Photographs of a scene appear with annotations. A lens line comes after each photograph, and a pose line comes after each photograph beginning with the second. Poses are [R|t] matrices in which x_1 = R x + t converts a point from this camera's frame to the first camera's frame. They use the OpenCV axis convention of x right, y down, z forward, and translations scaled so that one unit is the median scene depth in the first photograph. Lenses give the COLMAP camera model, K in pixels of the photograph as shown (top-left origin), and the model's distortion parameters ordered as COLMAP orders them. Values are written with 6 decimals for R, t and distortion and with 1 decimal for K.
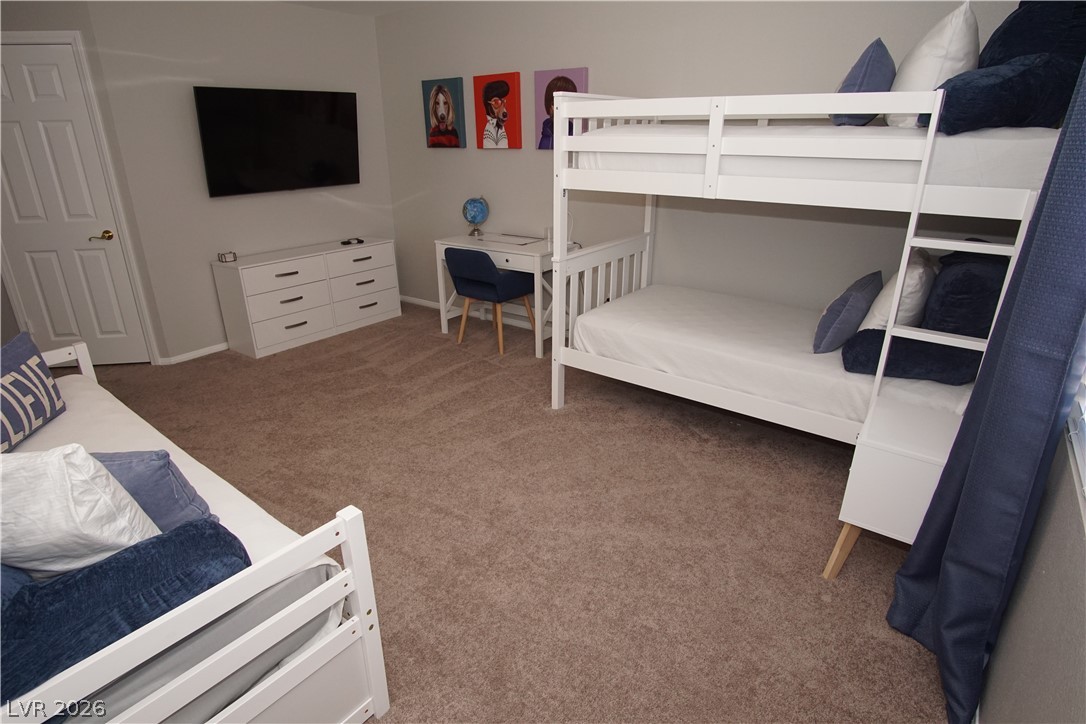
lens RADIAL K [[587.3, 0, 538.9], [0, 587.3, 359.5], [0, 0, 1]] dist [-0.003661, 0.001108]
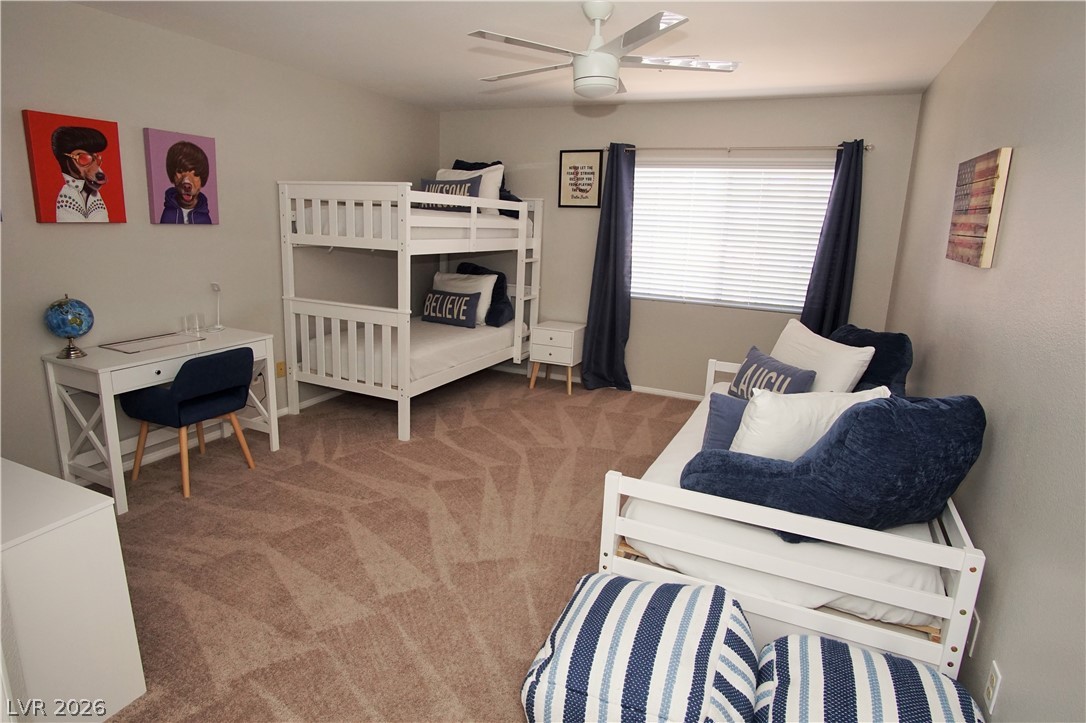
lens RADIAL K [[587.3, 0, 537.8], [0, 587.3, 357.9], [0, 0, 1]] dist [-0.003661, 0.001108]
pose [[-0.210455, -0.227203, 0.950835, -0.873955], [0.318562, 0.903593, 0.286424, -0.251124], [-0.924244, 0.363180, -0.117788, 0.668434]]
